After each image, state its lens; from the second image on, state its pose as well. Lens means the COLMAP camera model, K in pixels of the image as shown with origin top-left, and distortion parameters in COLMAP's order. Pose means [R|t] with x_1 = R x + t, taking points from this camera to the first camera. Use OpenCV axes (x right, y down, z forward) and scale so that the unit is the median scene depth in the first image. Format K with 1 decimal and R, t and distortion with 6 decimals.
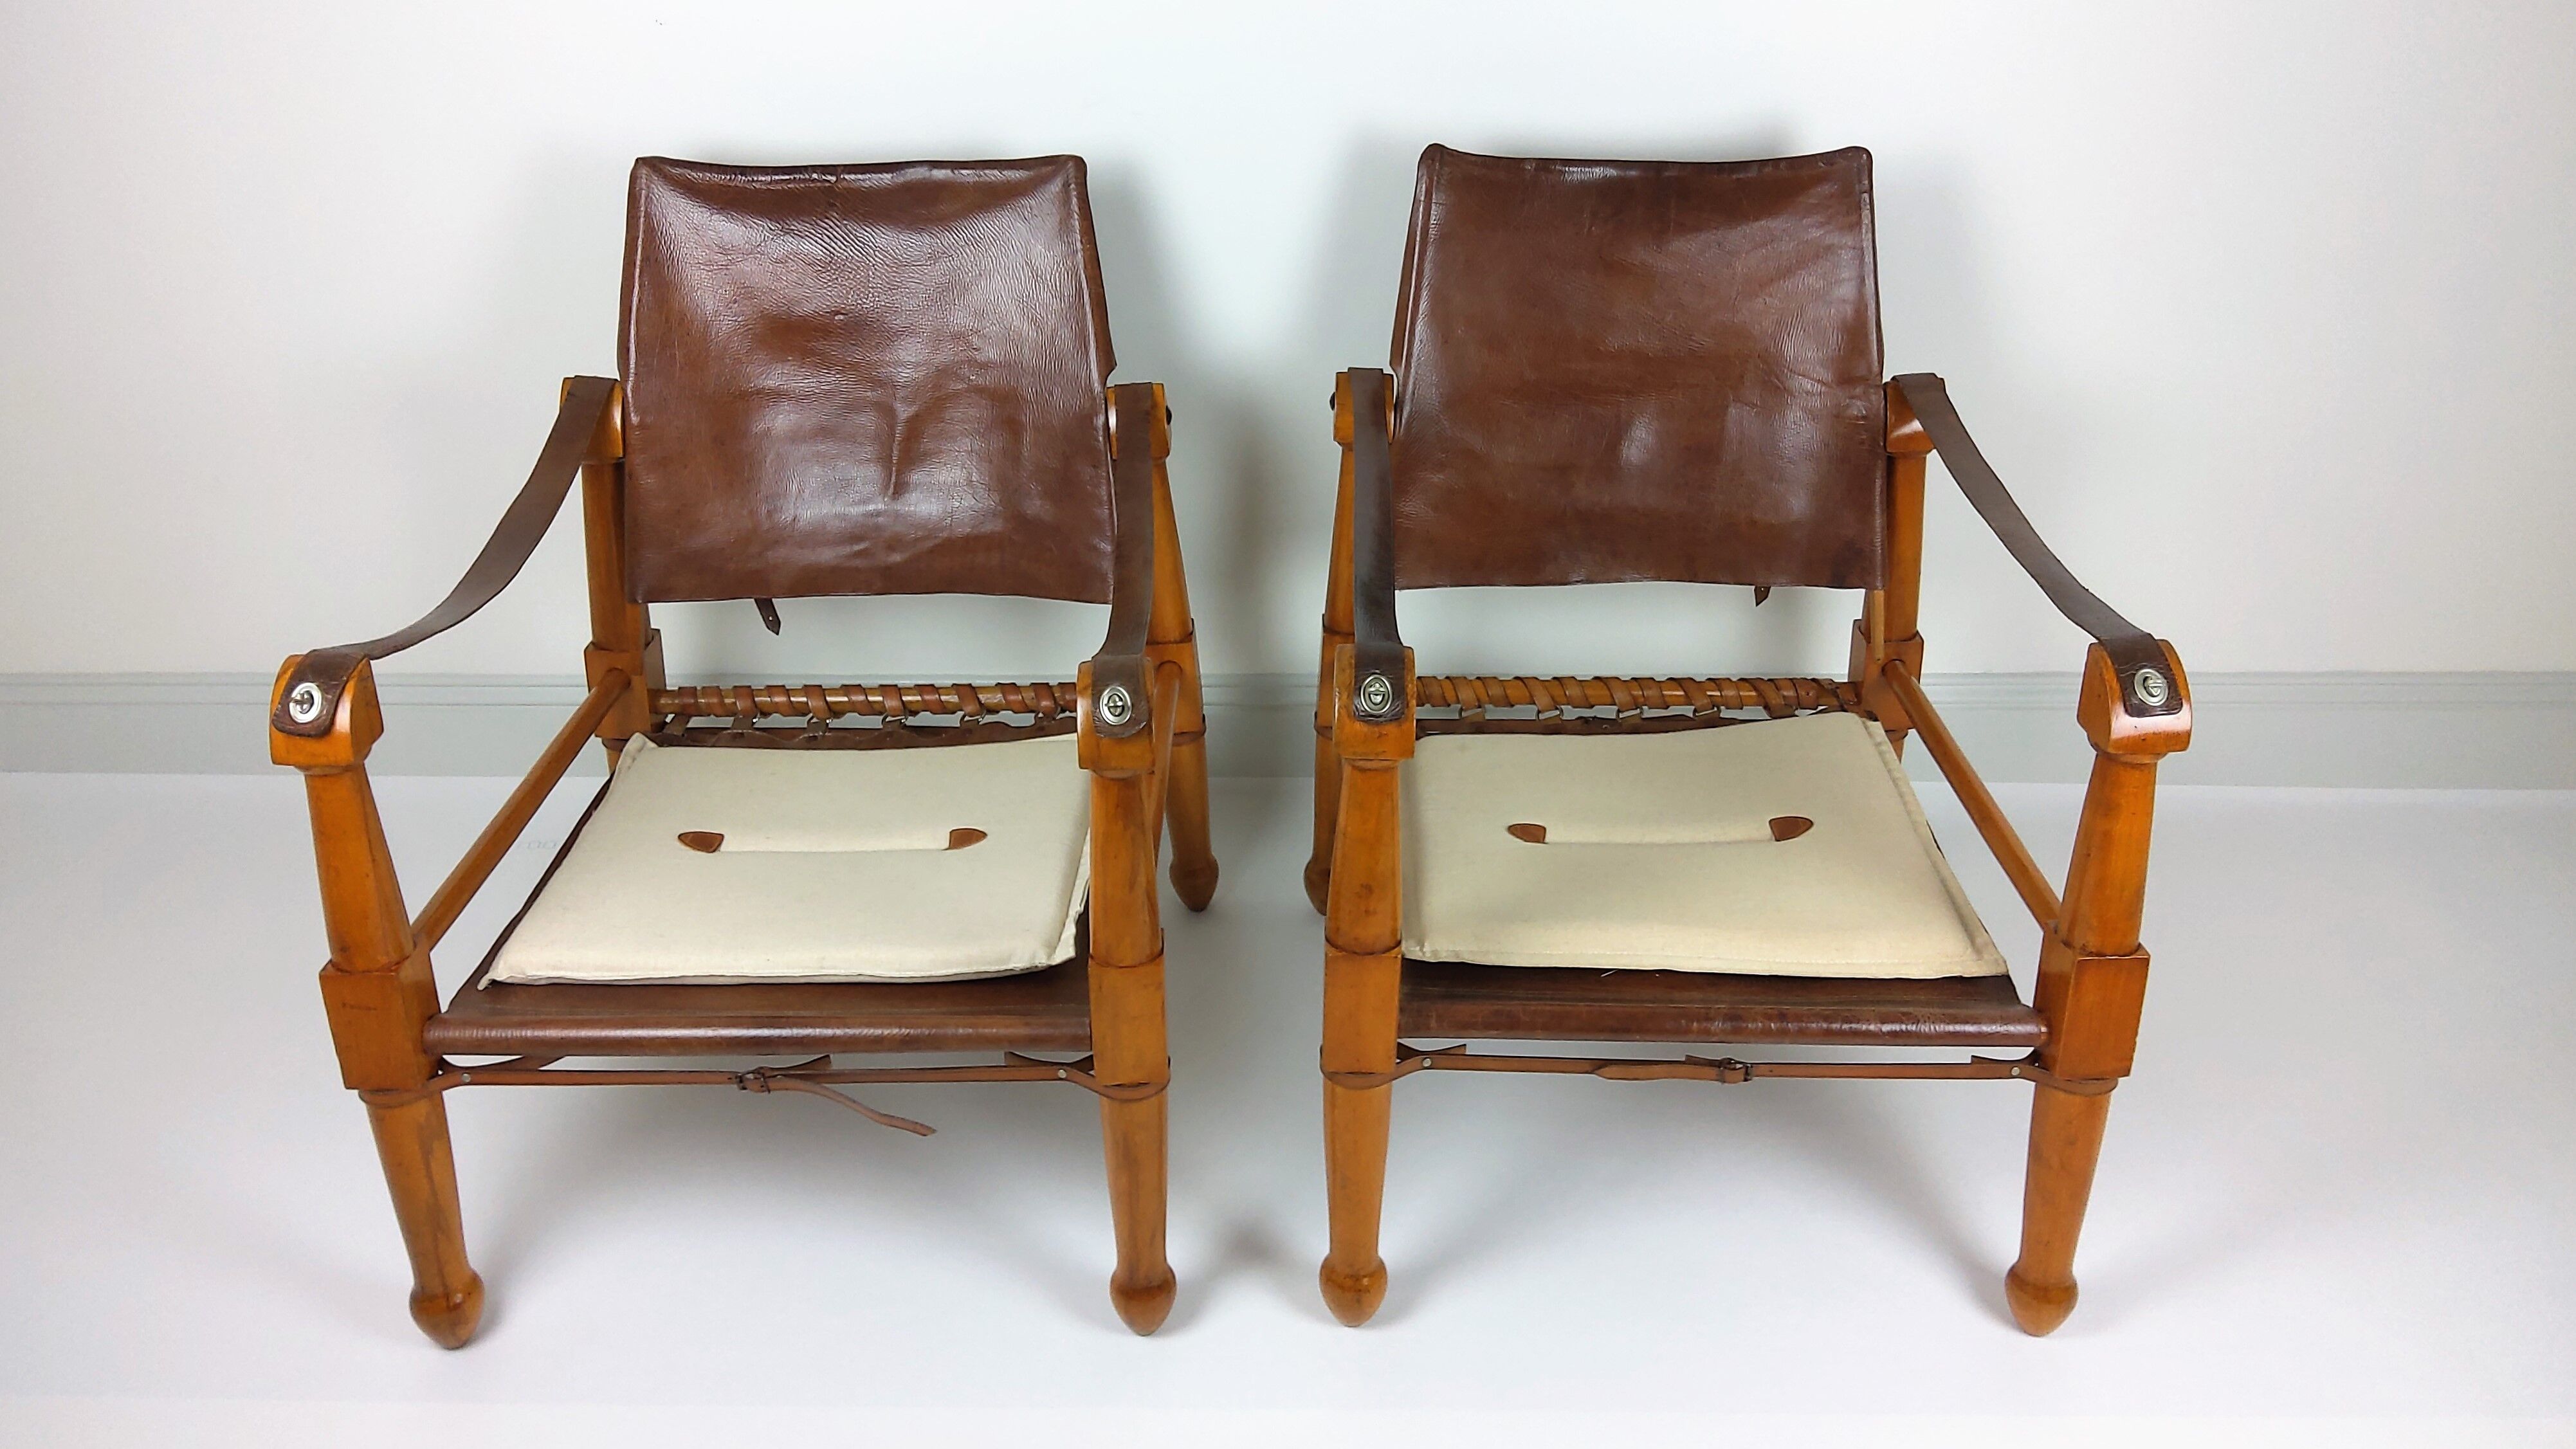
lens RADIAL K [[1867.0, 0, 1288.0], [0, 1867.0, 724.5], [0, 0, 1]] dist [0.071594, -0.000065]
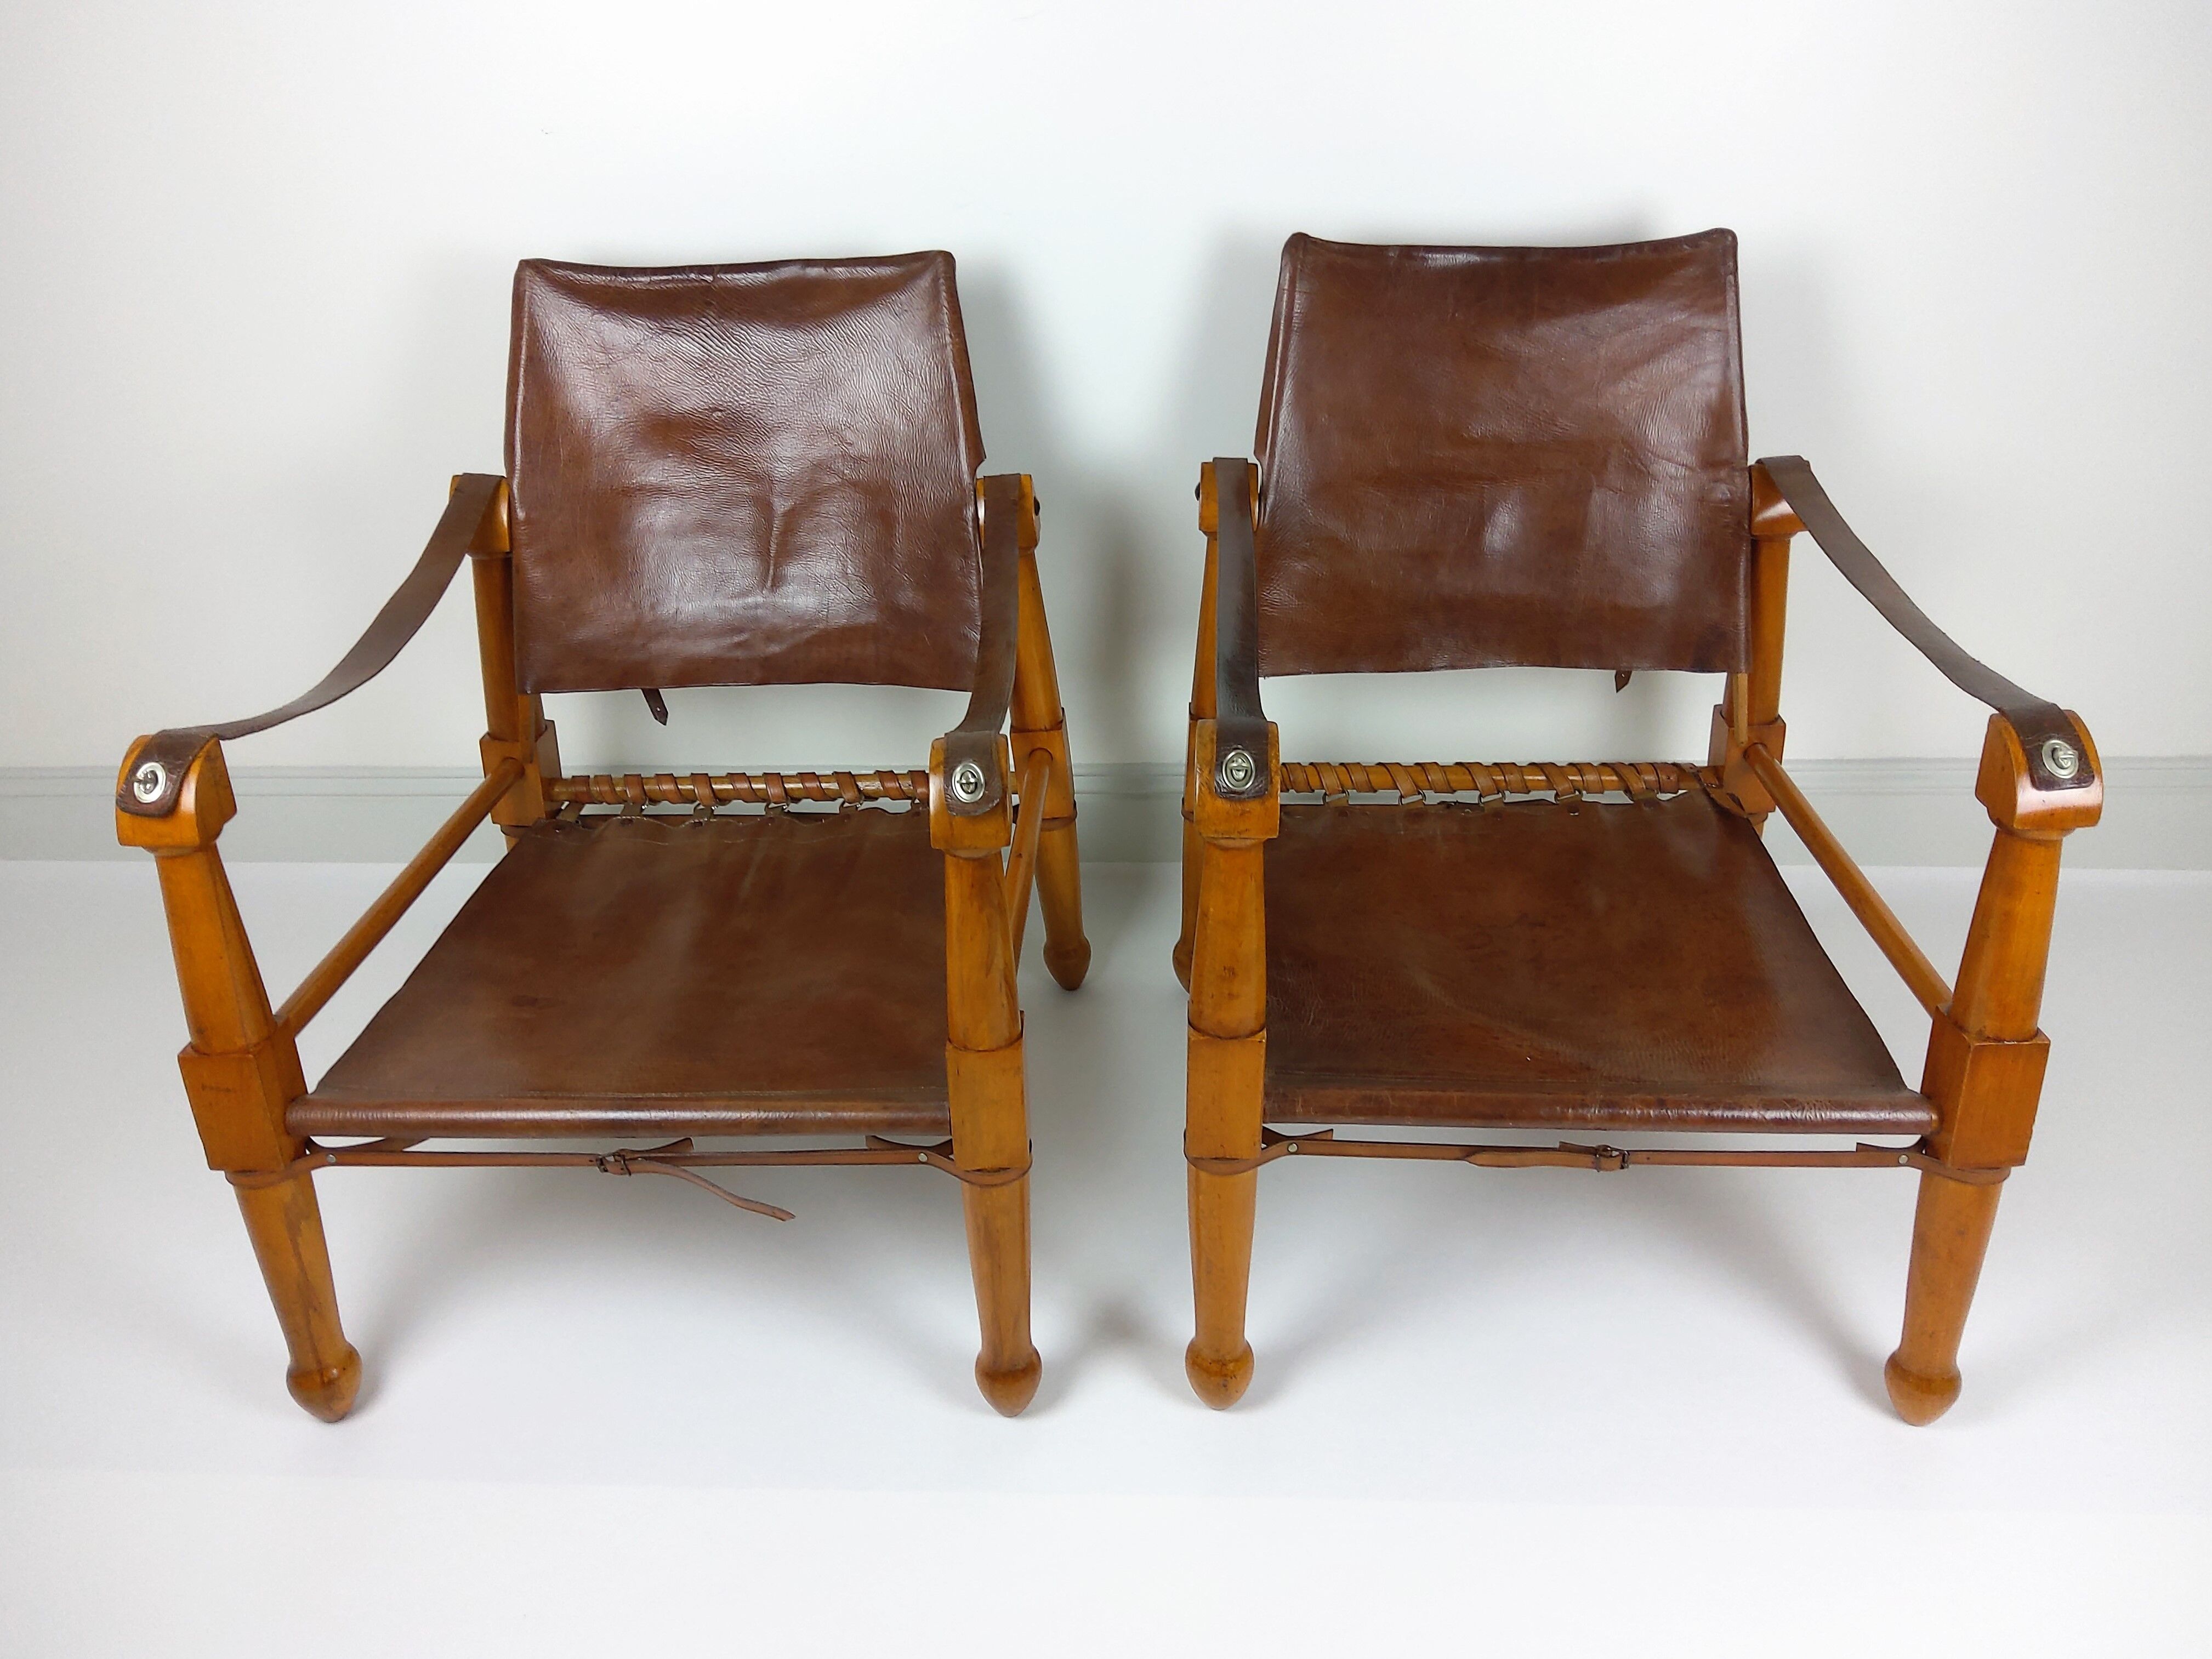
lens RADIAL K [[1607.0, 0, 1106.0], [0, 1607.0, 829.5], [0, 0, 1]] dist [0.051905, -0.000715]
pose [[0.999140, -0.003296, -0.041330, 0.010695], [0.003432, 0.999989, 0.003243, 0.009446], [0.041319, -0.003382, 0.999140, 0.137315]]
